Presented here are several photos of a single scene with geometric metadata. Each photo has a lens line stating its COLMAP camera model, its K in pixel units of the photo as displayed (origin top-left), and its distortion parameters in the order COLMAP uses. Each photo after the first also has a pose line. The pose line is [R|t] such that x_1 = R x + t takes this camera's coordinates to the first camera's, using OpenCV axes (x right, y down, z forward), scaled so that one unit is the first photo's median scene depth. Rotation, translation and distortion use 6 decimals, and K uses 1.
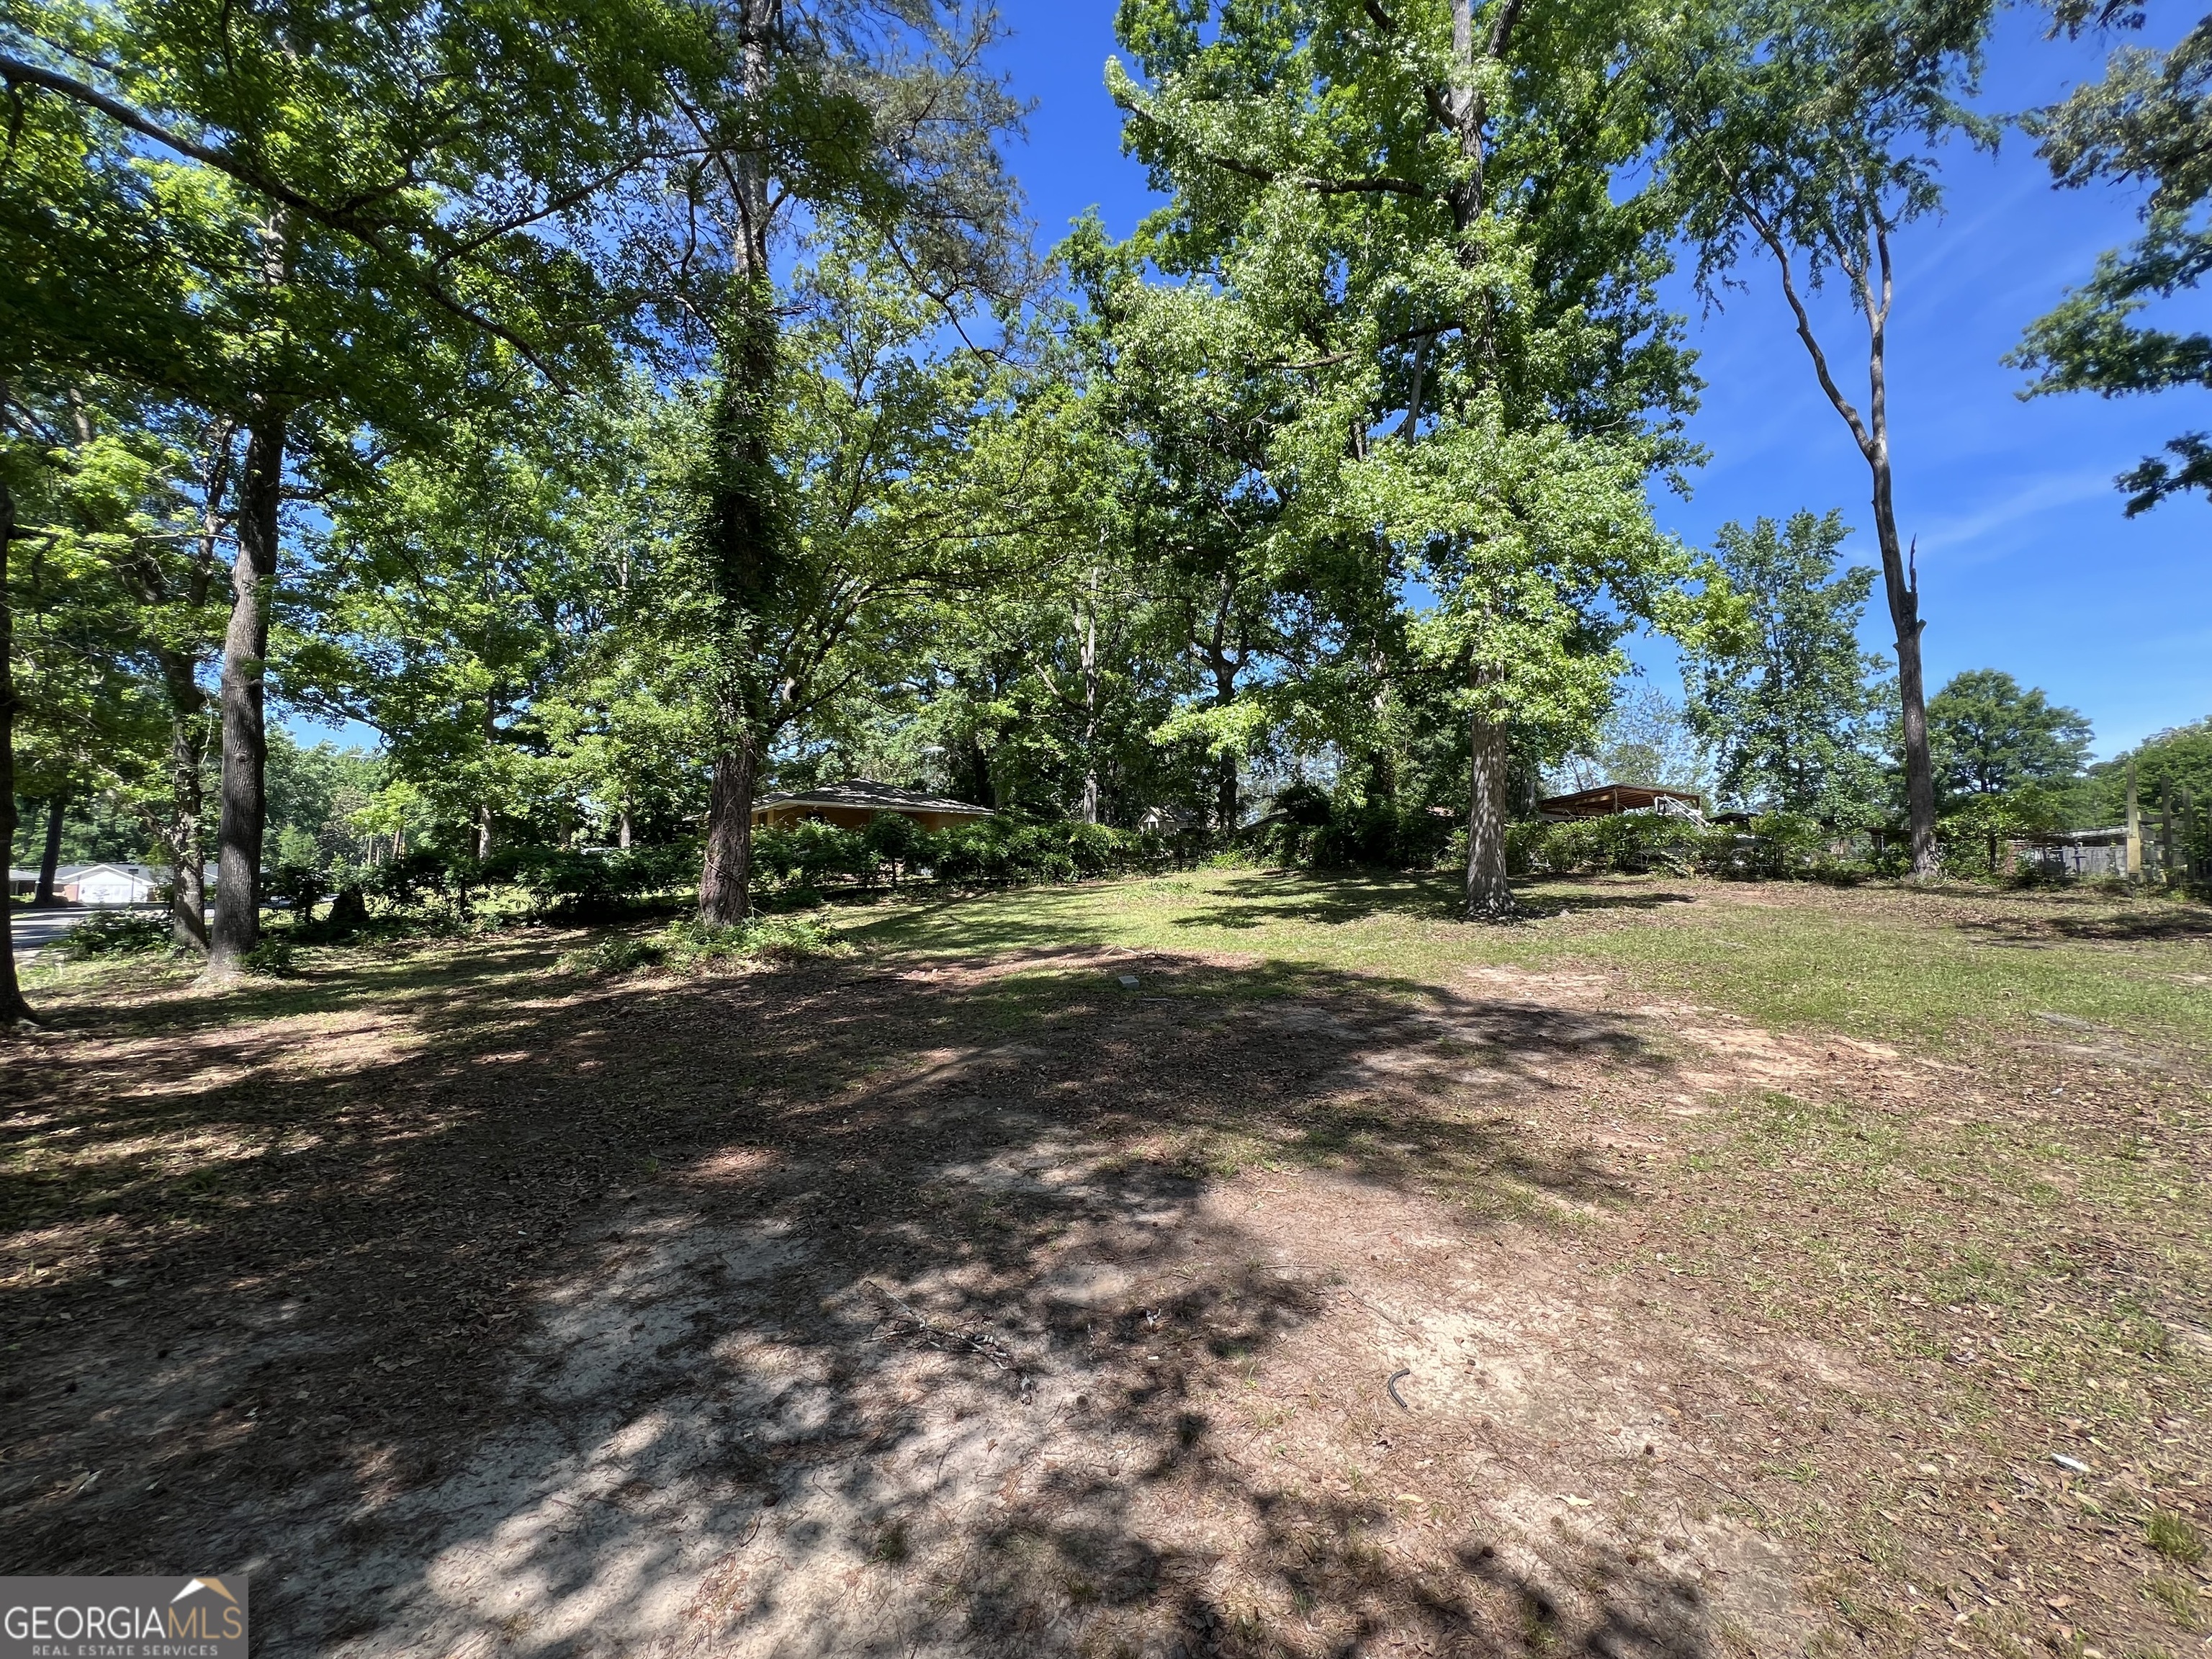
lens RADIAL K [[884.0, 0, 1111.2], [0, 884.0, 822.7], [0, 0, 1]] dist [0.003285, 0.000221]
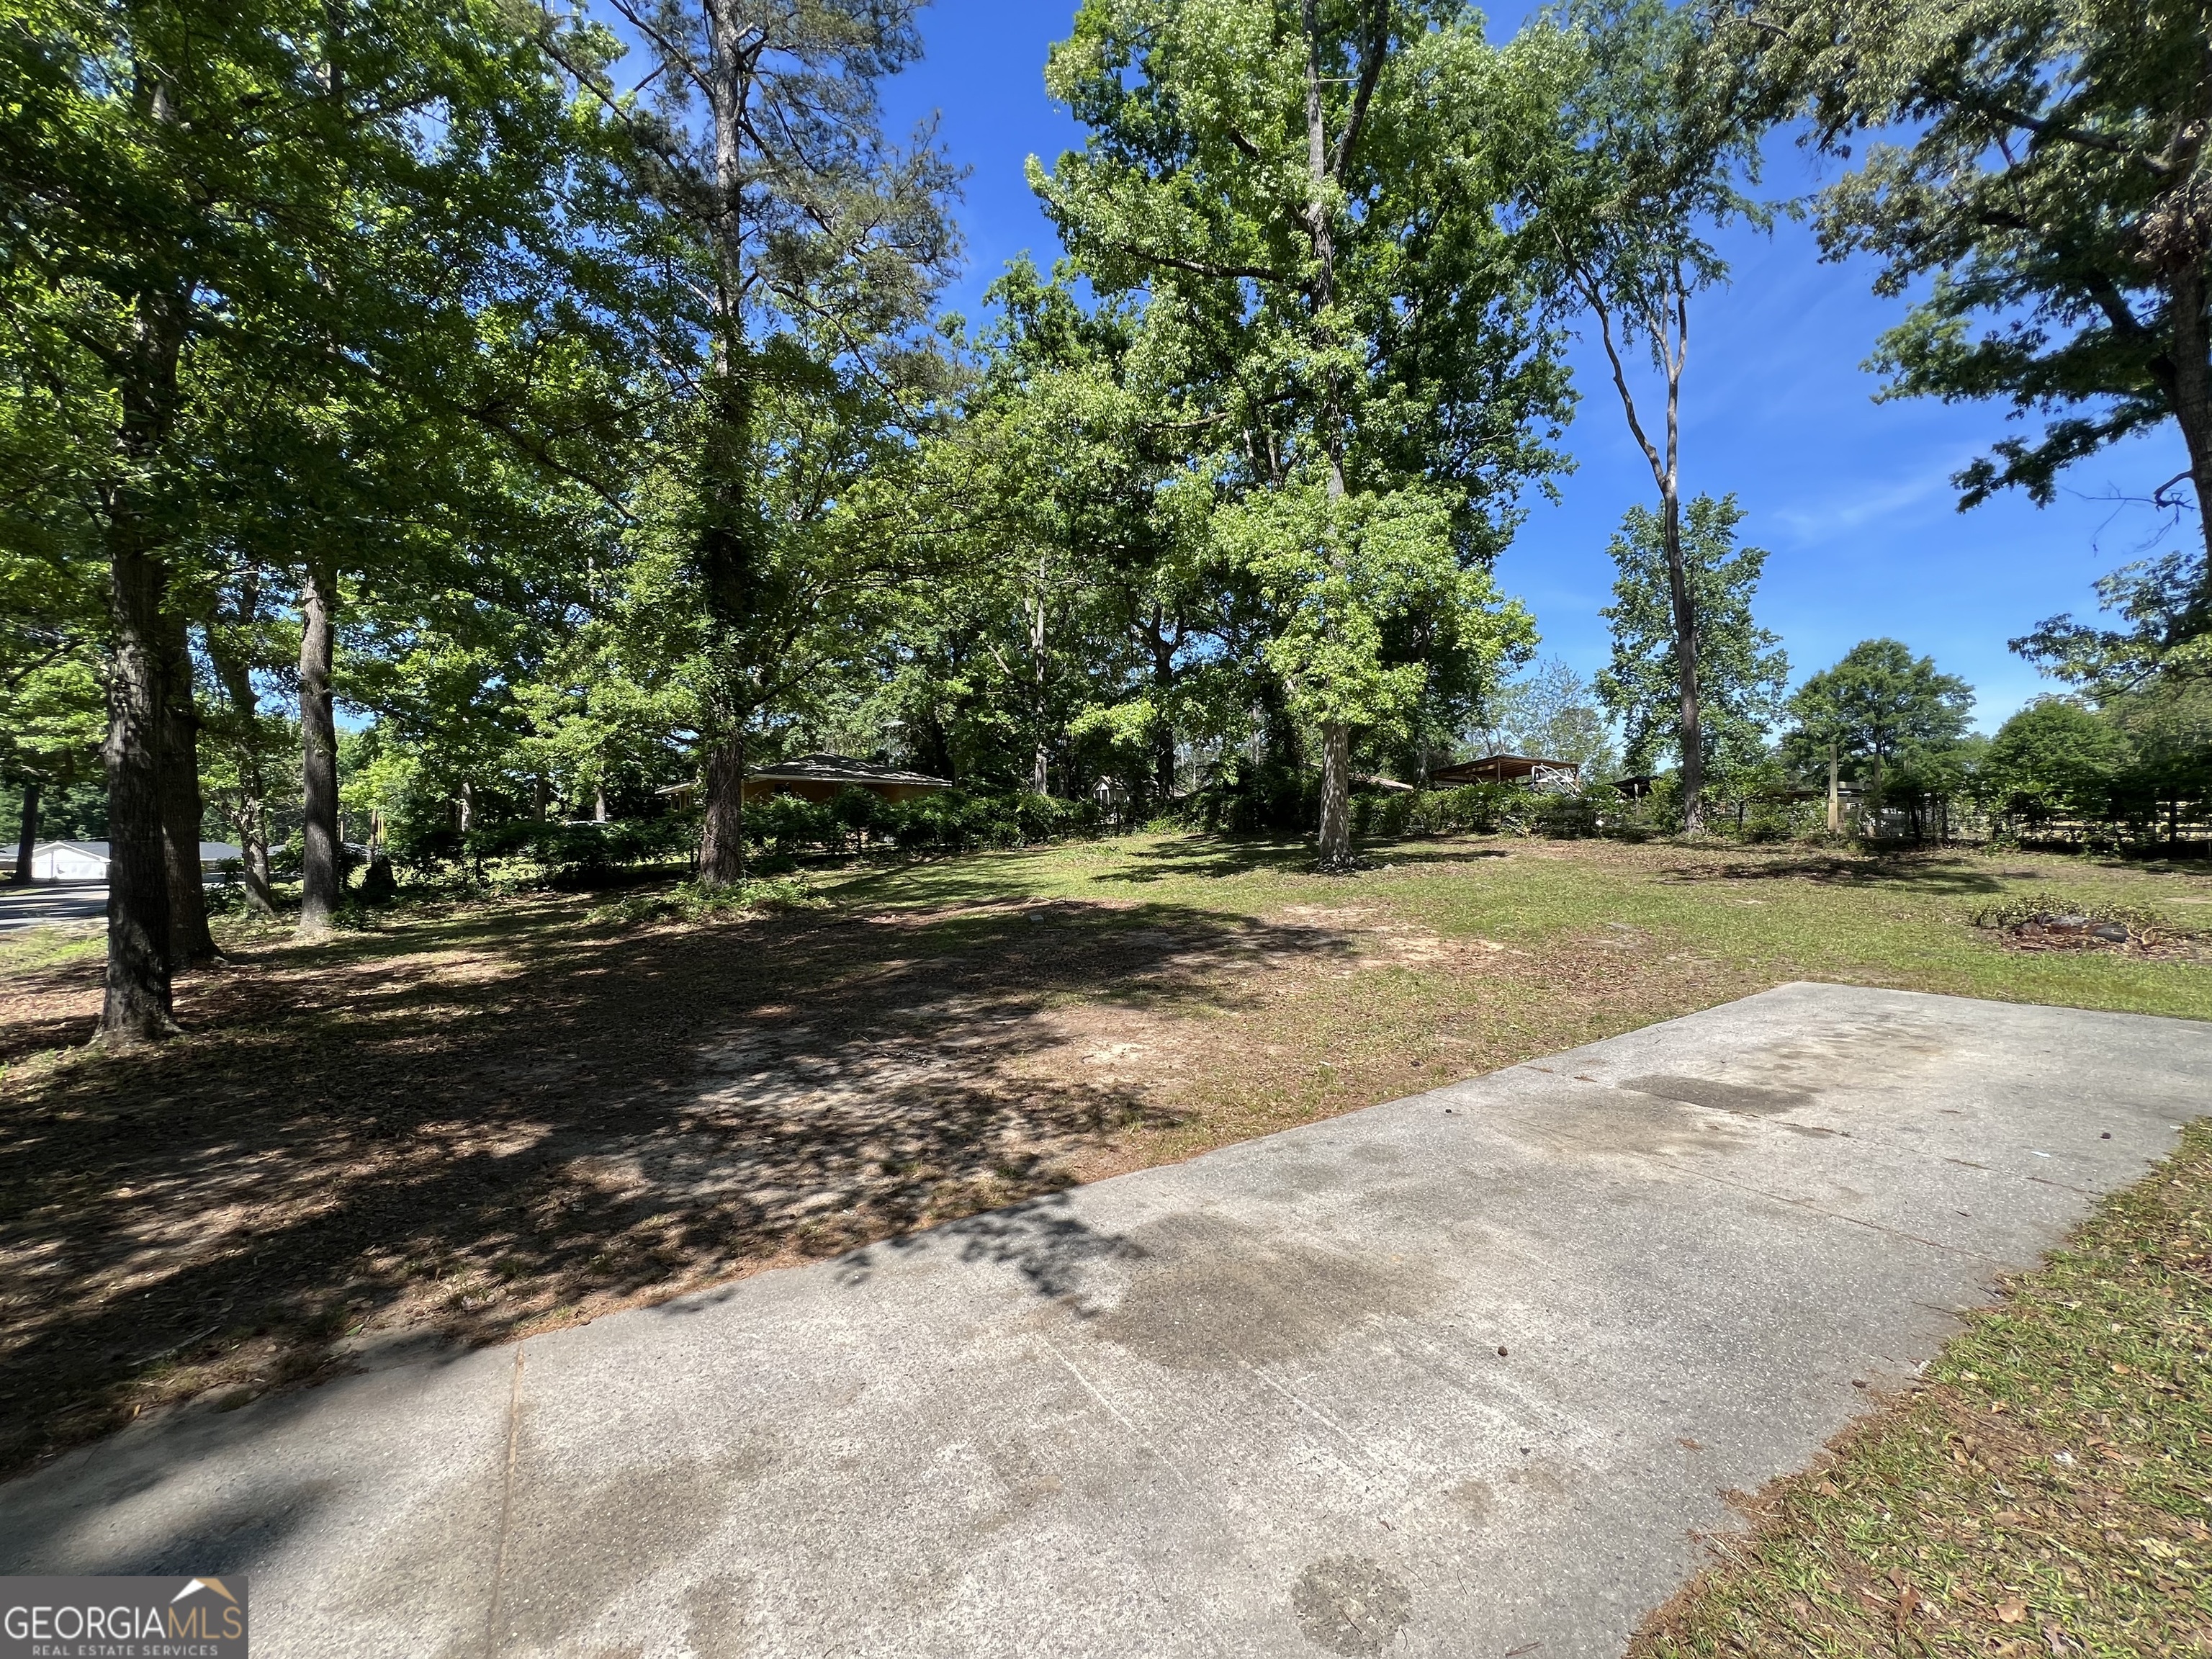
lens RADIAL K [[884.0, 0, 1112.2], [0, 884.0, 820.8], [0, 0, 1]] dist [0.003285, 0.000221]
pose [[0.999168, -0.011194, 0.039228, 0.046452], [0.009708, 0.999235, 0.037872, -0.011862], [-0.039622, -0.037460, 0.998512, -0.196061]]
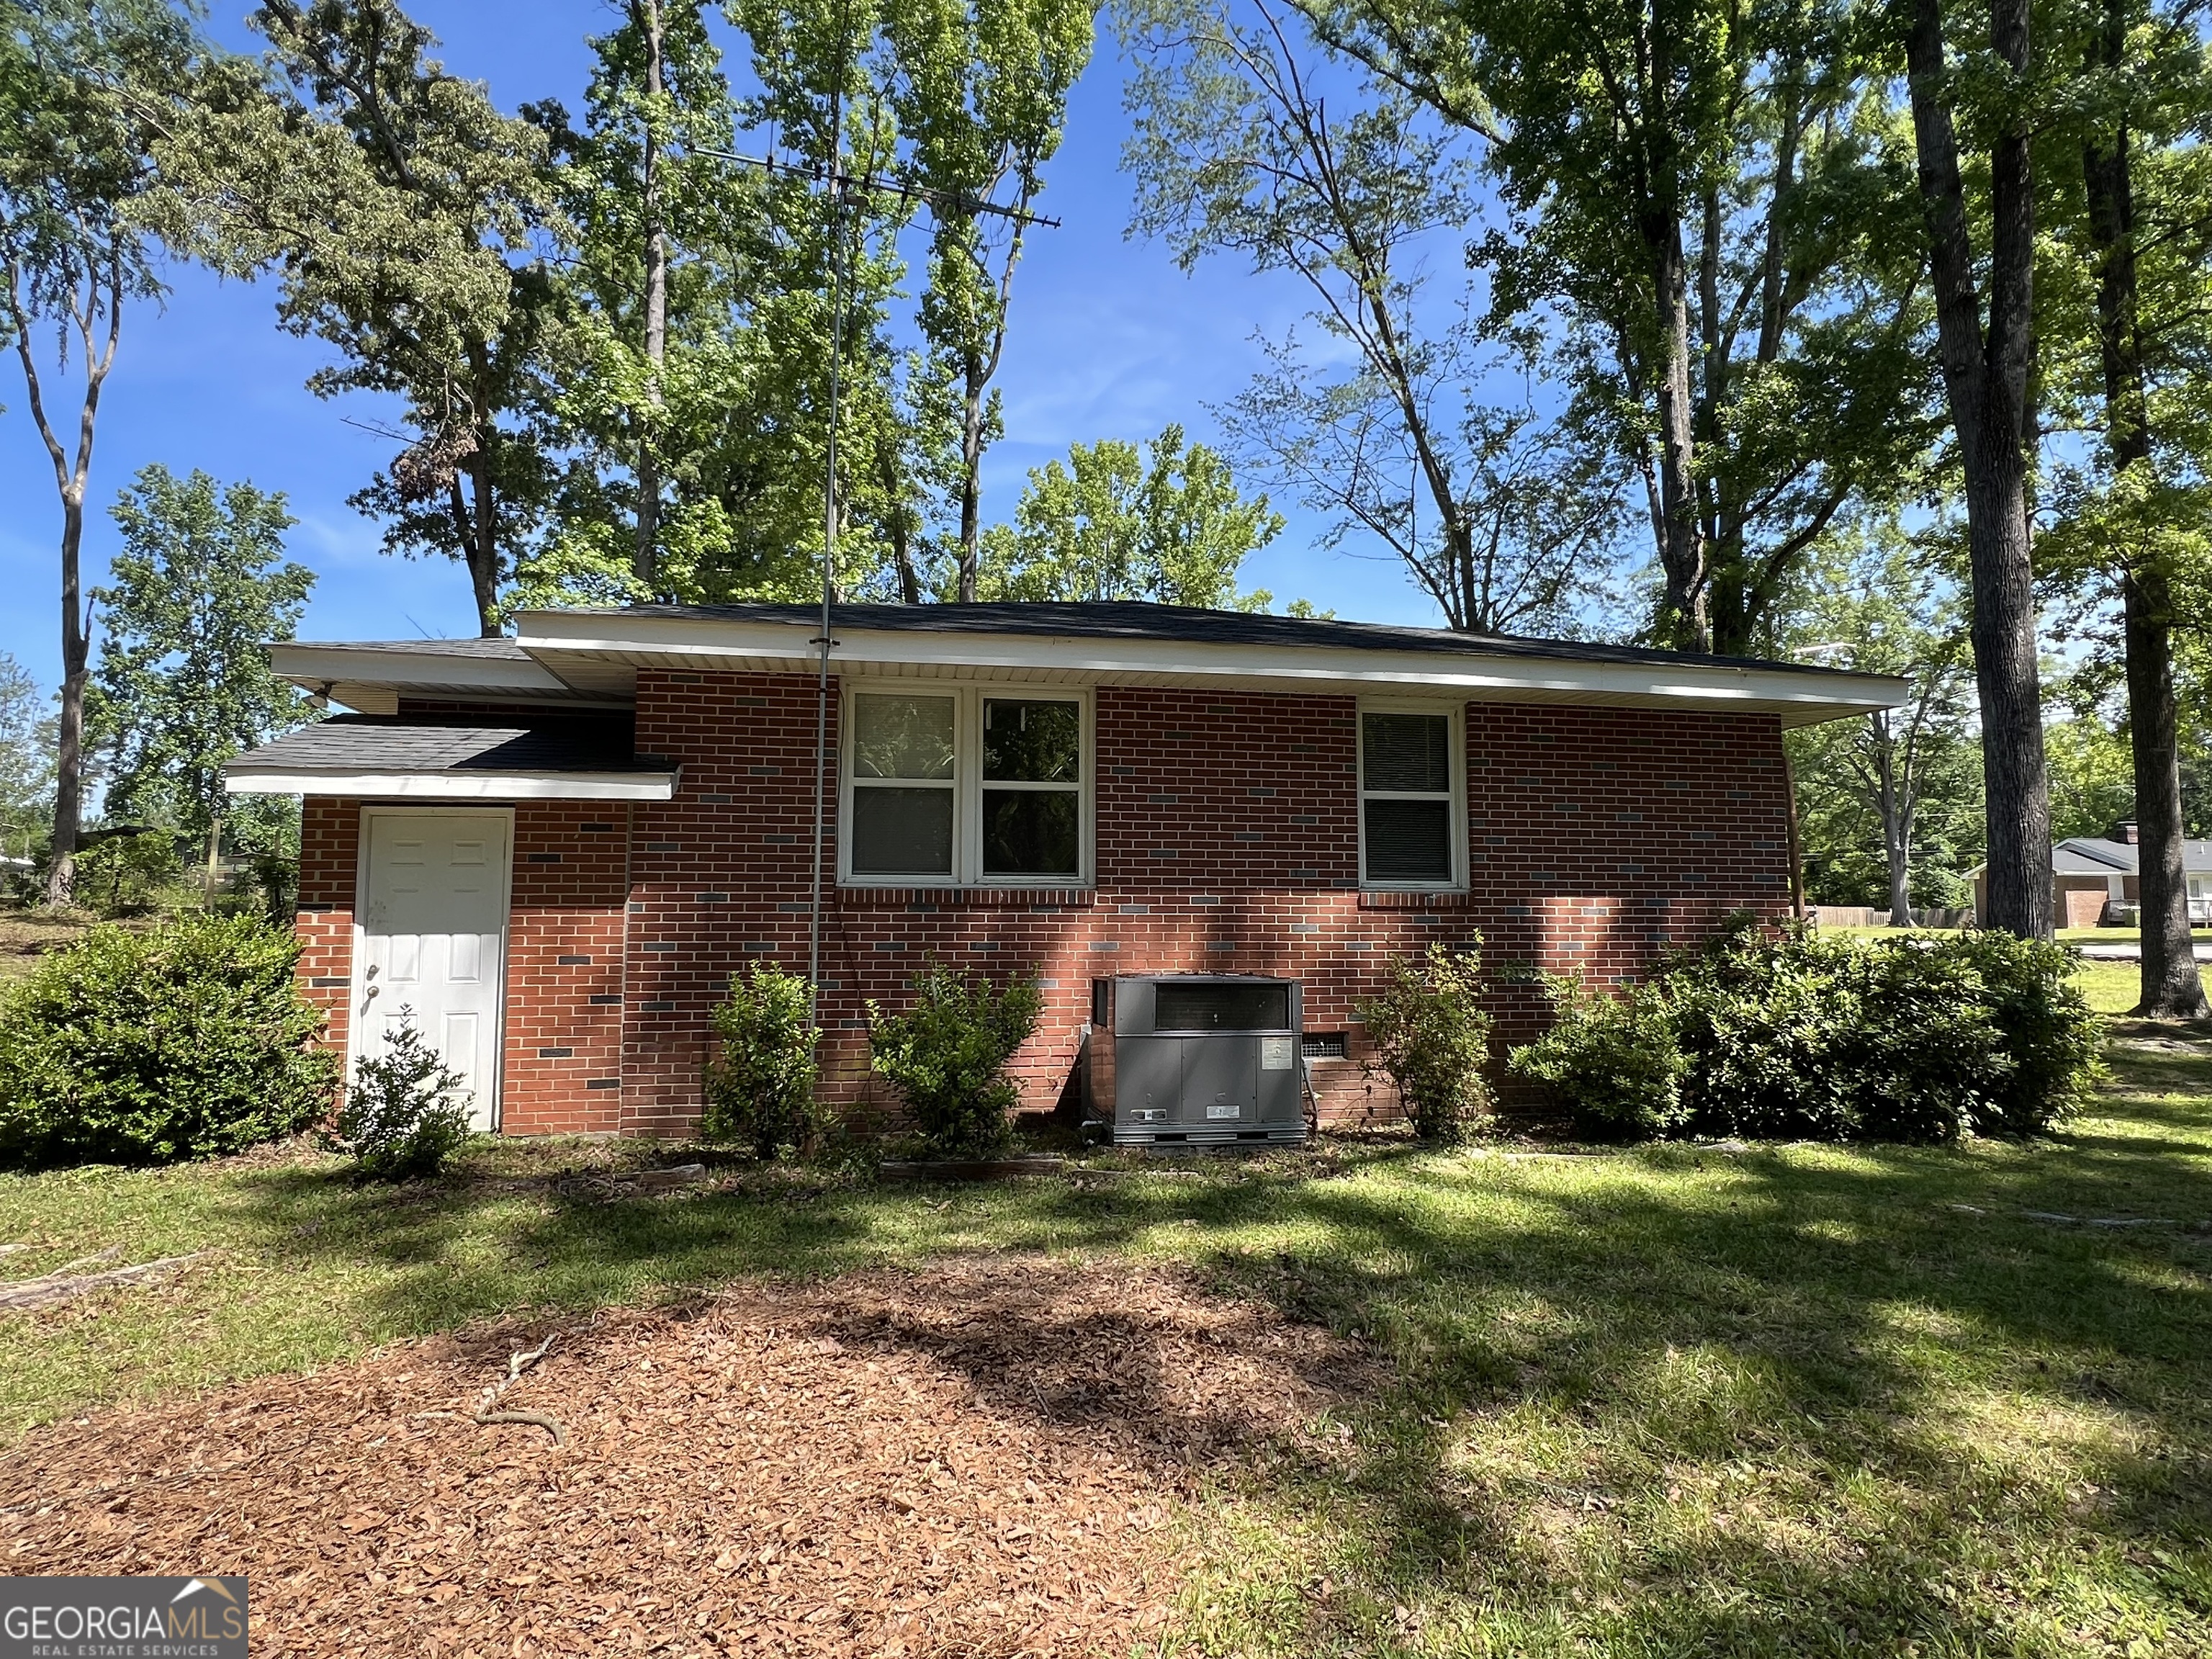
lens RADIAL K [[1227.9, 0, 1102.2], [0, 1227.9, 817.9], [0, 0, 1]] dist [-0.005025, -0.000669]
pose [[0.352625, 0.080196, 0.932322, -0.022101], [-0.067100, 0.995923, -0.060288, -0.037940], [-0.933356, -0.041299, 0.356568, -0.646179]]
